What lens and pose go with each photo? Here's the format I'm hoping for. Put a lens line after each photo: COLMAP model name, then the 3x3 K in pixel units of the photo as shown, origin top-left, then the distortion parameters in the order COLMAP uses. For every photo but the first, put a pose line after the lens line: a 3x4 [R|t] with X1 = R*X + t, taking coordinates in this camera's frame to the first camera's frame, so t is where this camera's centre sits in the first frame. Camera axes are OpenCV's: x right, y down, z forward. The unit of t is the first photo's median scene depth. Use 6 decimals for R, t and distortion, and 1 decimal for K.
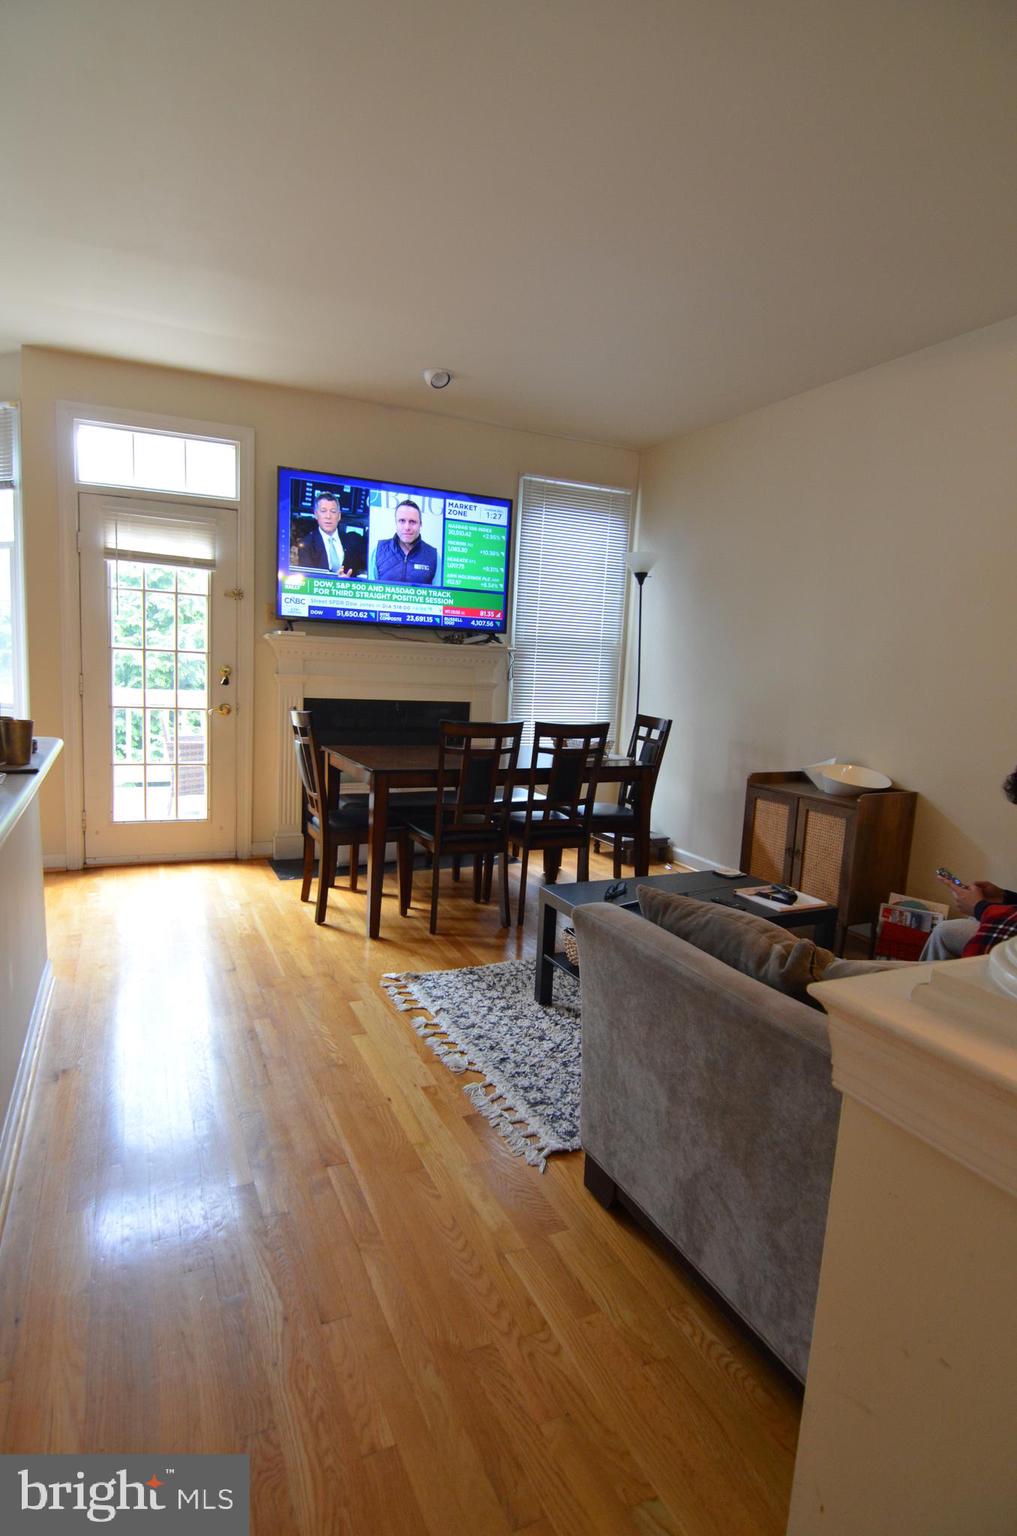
lens RADIAL K [[788.3, 0, 489.4], [0, 788.3, 772.7], [0, 0, 1]] dist [-0.000859, -0.016108]
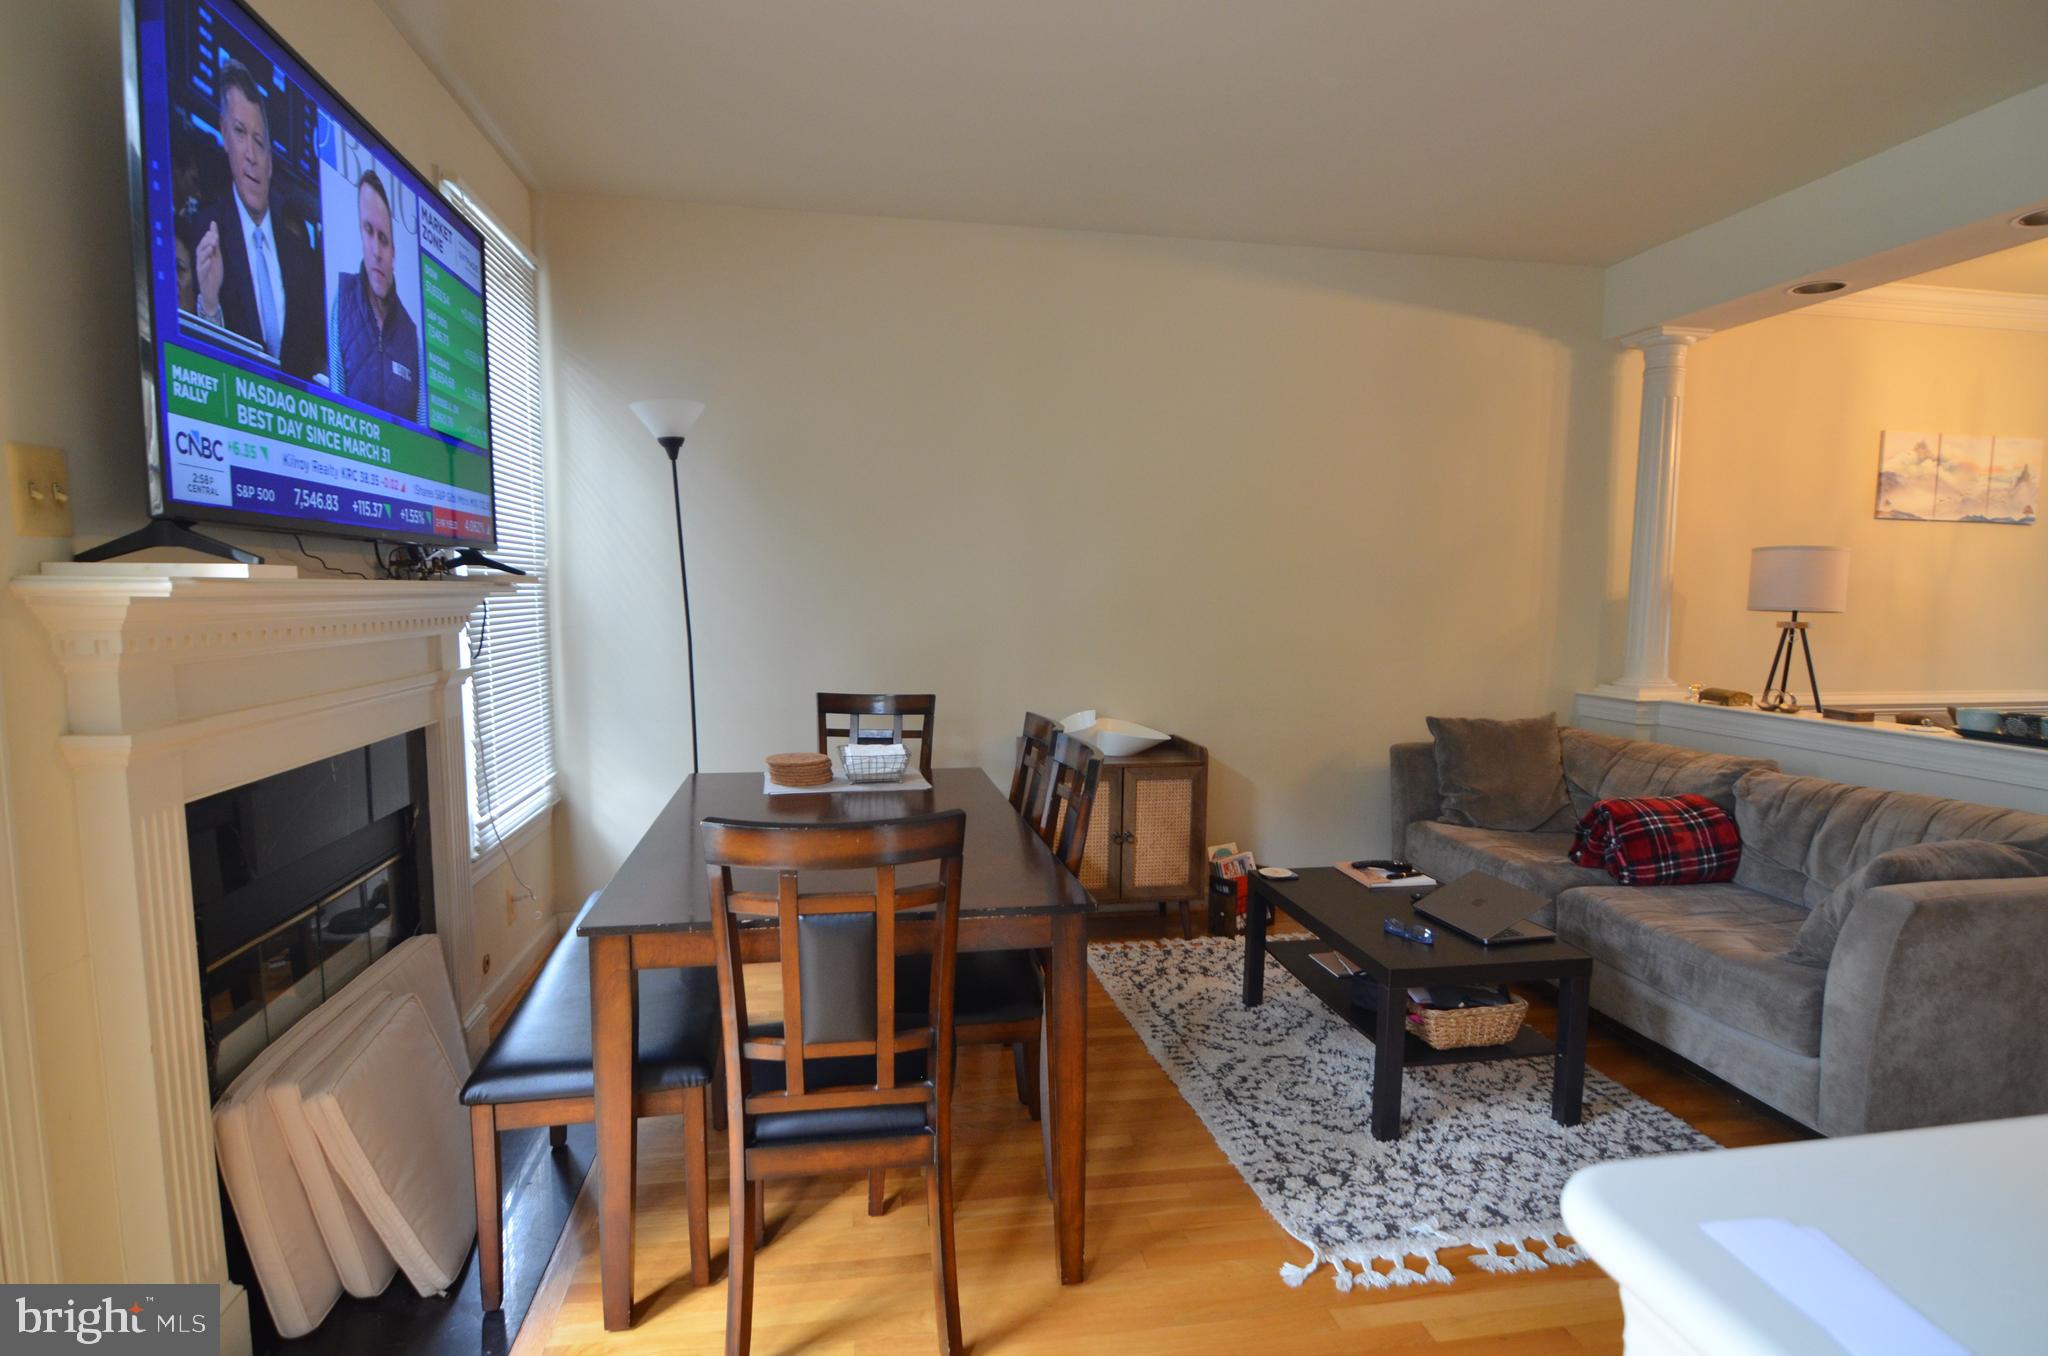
lens RADIAL K [[1051.0, 0, 1031.3], [0, 1051.0, 700.2], [0, 0, 1]] dist [-0.000859, -0.016108]
pose [[0.251909, -0.143316, 0.957080, -0.514886], [0.135776, 0.984426, 0.111674, -0.135777], [-0.958179, 0.101816, 0.267445, 0.649335]]
